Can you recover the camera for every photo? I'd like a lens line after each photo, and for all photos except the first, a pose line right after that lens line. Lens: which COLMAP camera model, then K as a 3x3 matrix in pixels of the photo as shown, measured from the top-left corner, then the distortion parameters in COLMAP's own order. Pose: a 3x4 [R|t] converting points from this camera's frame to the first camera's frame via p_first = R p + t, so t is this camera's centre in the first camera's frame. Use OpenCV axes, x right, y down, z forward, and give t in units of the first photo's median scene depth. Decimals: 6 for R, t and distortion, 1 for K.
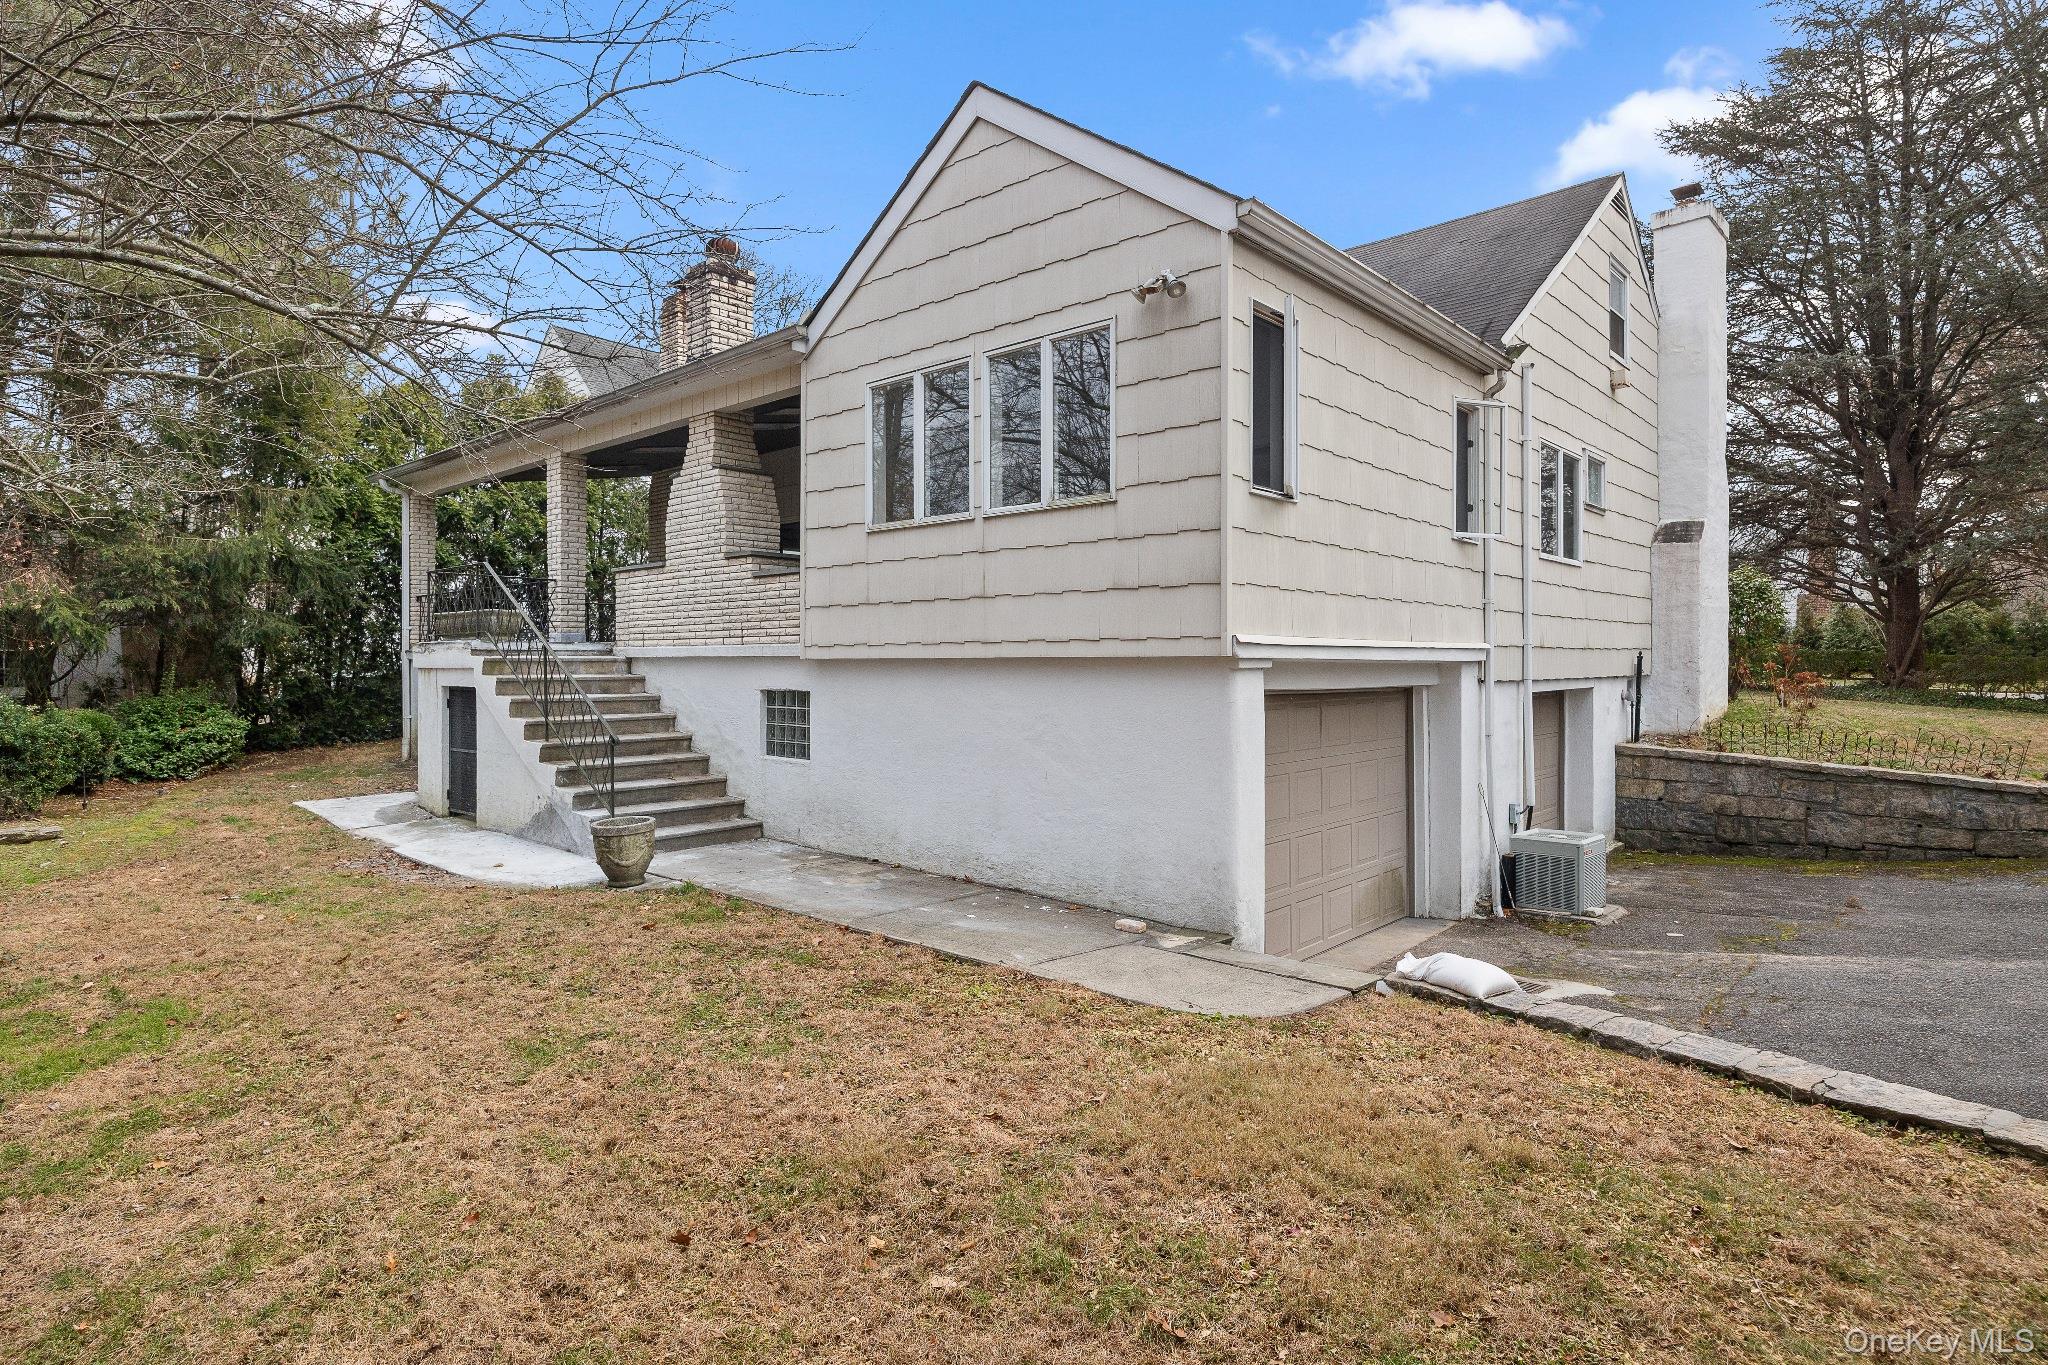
lens RADIAL K [[1096.7, 0, 1026.6], [0, 1096.7, 674.3], [0, 0, 1]] dist [-0.004737, 0.000401]
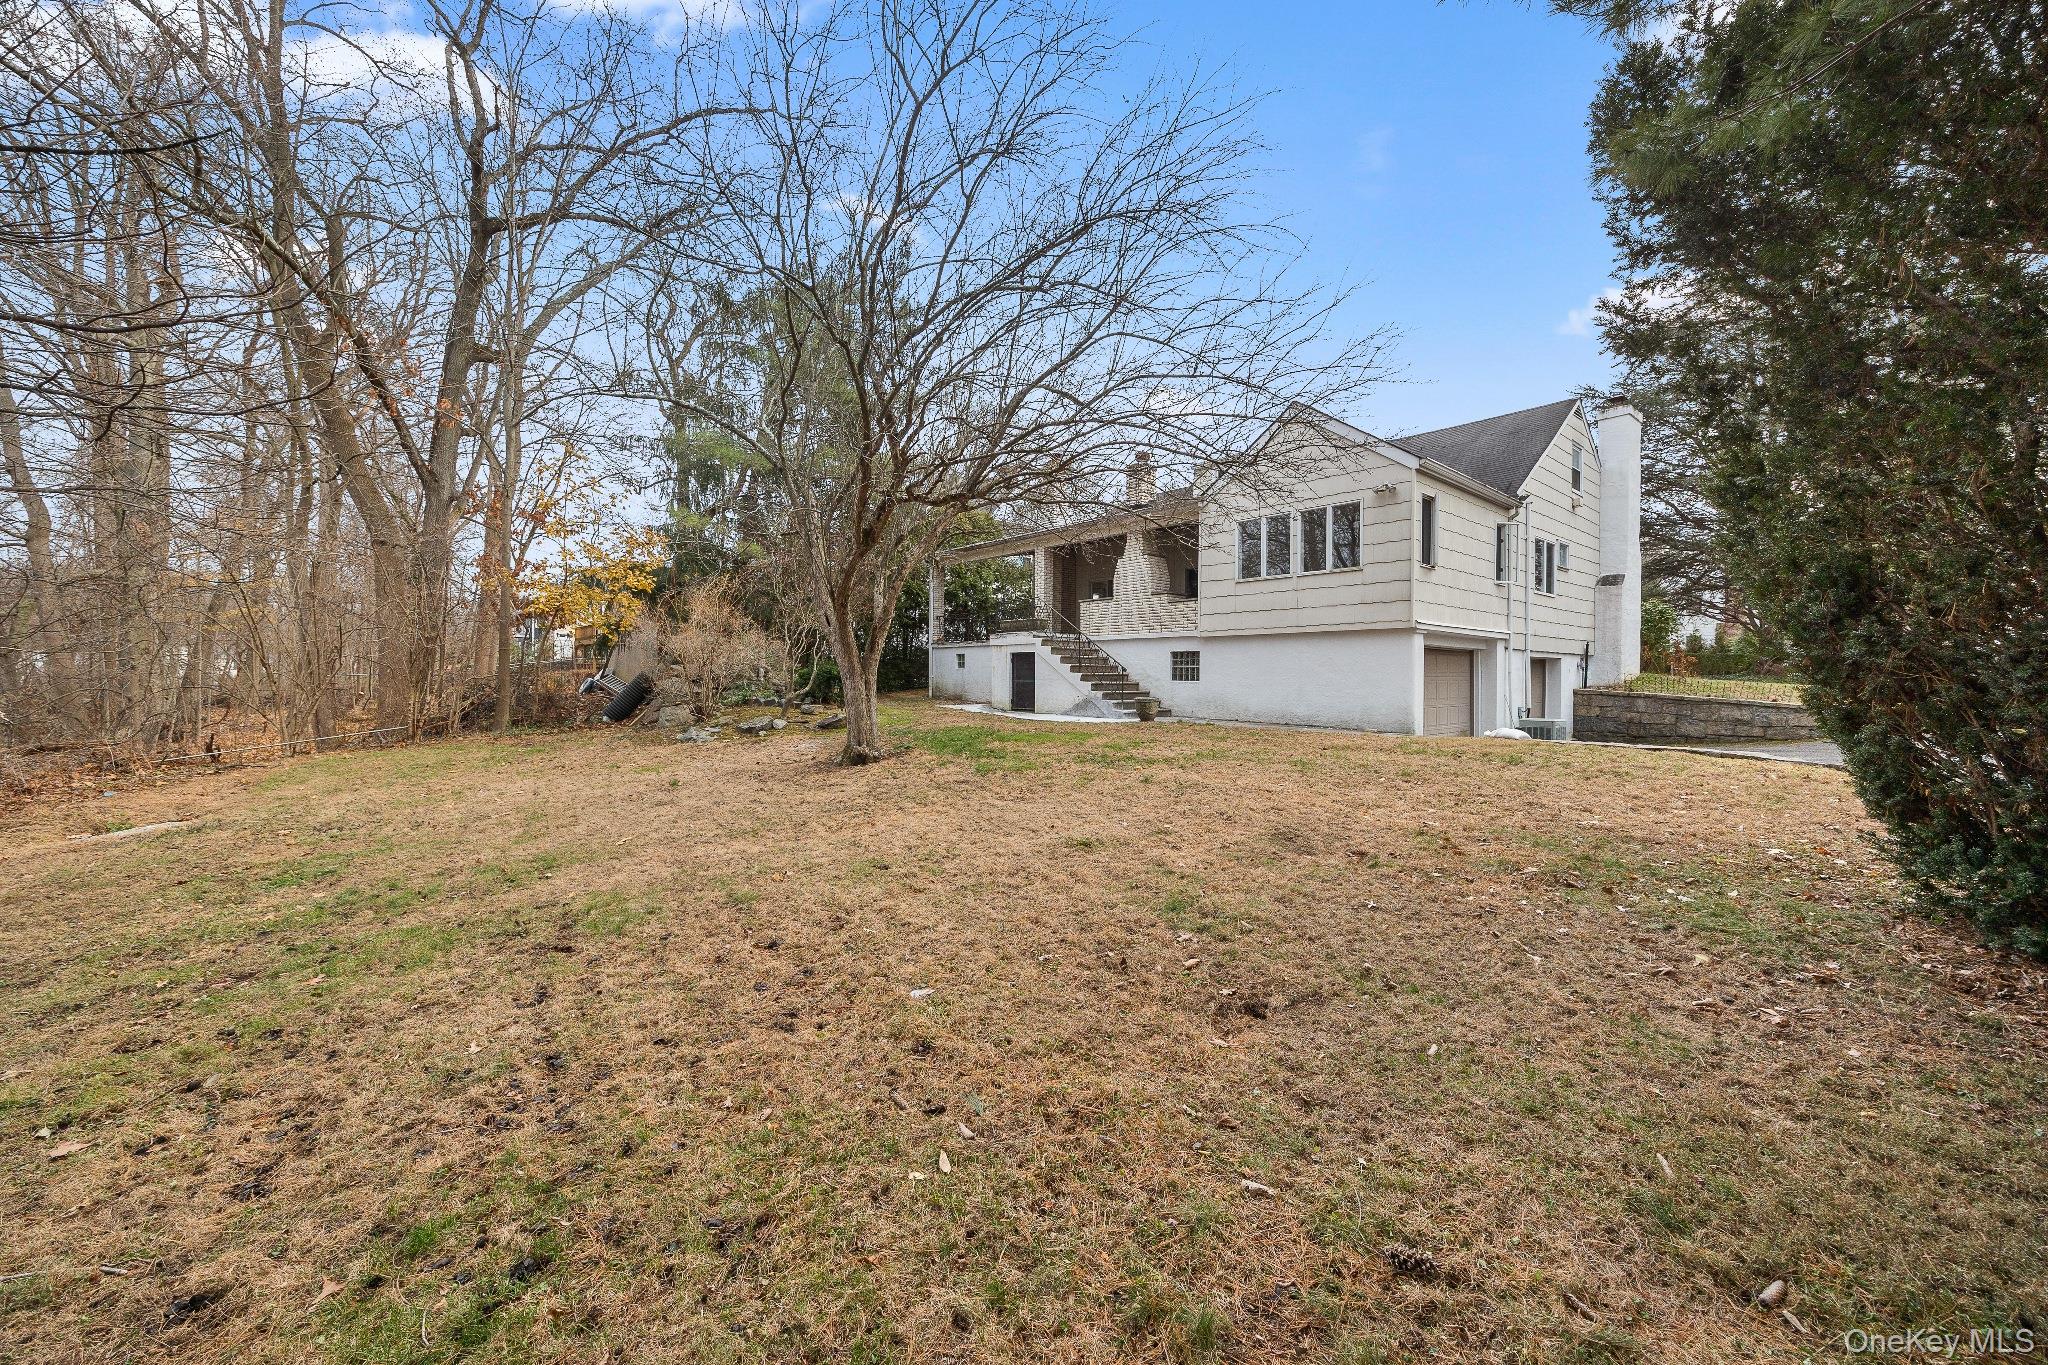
lens RADIAL K [[790.9, 0, 1018.5], [0, 790.9, 686.0], [0, 0, 1]] dist [-0.003591, 0.000896]
pose [[0.992028, 0.008526, -0.125730, -0.346815], [-0.008807, 0.999960, -0.001684, 0.090301], [0.125711, 0.002778, 0.992063, -0.677256]]
